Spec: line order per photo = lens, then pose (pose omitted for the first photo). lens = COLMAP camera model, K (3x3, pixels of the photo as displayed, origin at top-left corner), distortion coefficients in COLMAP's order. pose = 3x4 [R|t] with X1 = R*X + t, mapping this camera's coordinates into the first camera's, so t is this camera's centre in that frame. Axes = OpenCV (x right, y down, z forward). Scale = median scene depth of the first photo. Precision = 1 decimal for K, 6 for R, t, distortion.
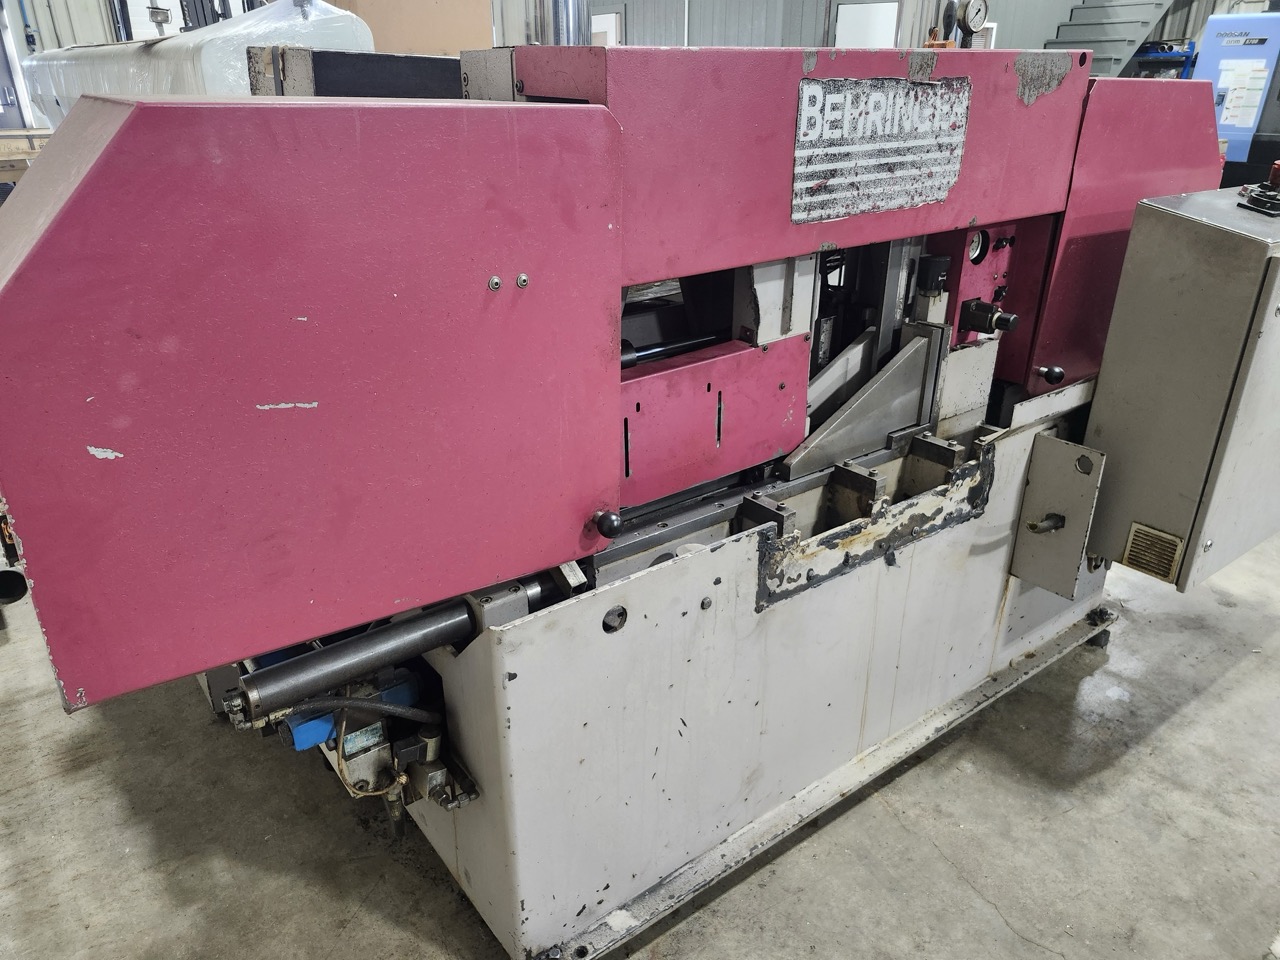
lens RADIAL K [[893.5, 0, 629.4], [0, 893.5, 488.1], [0, 0, 1]] dist [0.068341, -0.071973]
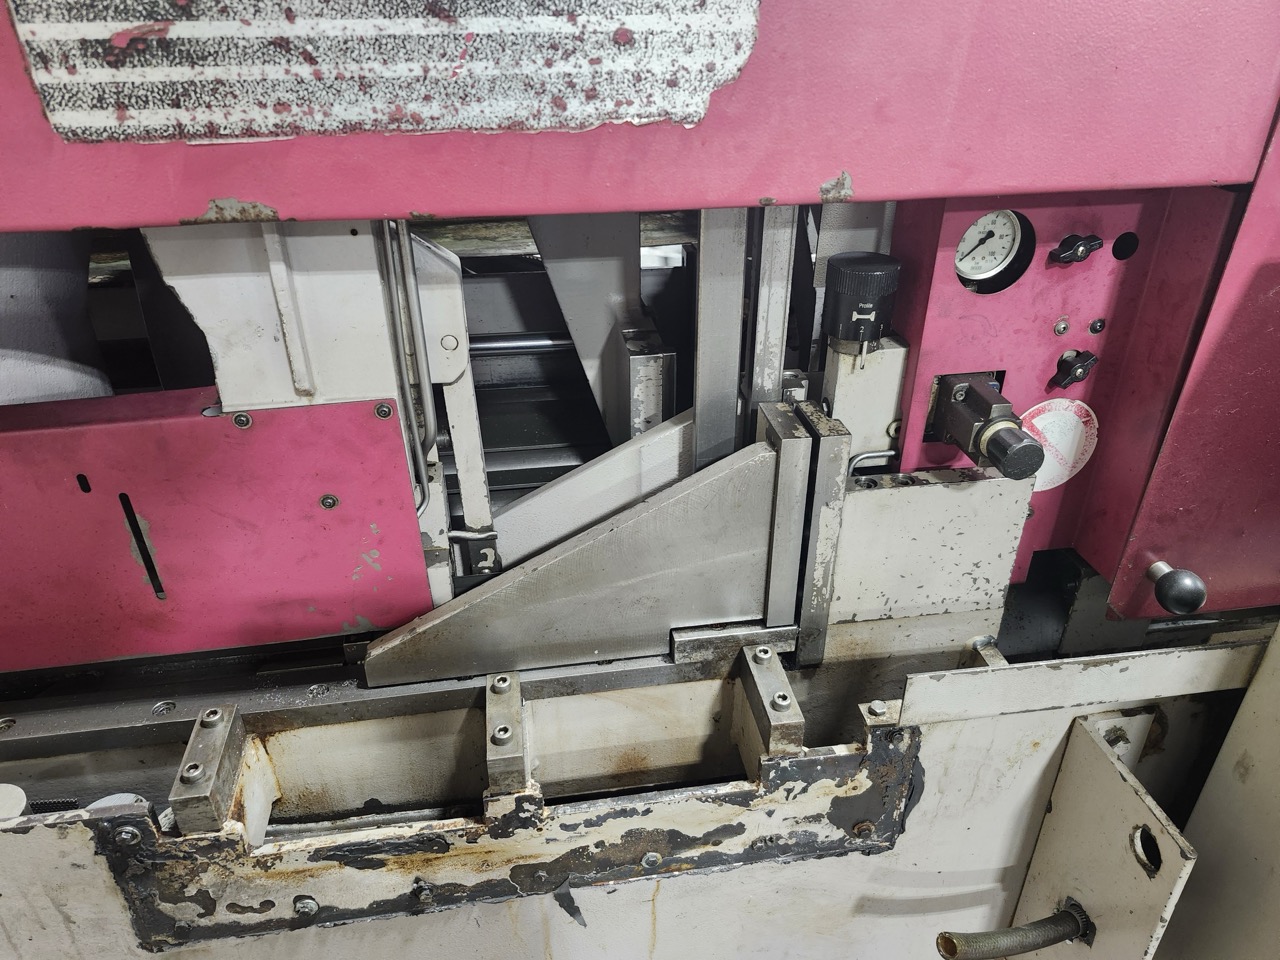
lens RADIAL K [[893.5, 0, 646.0], [0, 893.5, 474.2], [0, 0, 1]] dist [0.068341, -0.071973]
pose [[0.887100, 0.236819, -0.396196, 0.460761], [-0.198678, 0.970673, 0.135354, -0.207132], [0.416631, -0.041357, 0.908135, 0.606004]]
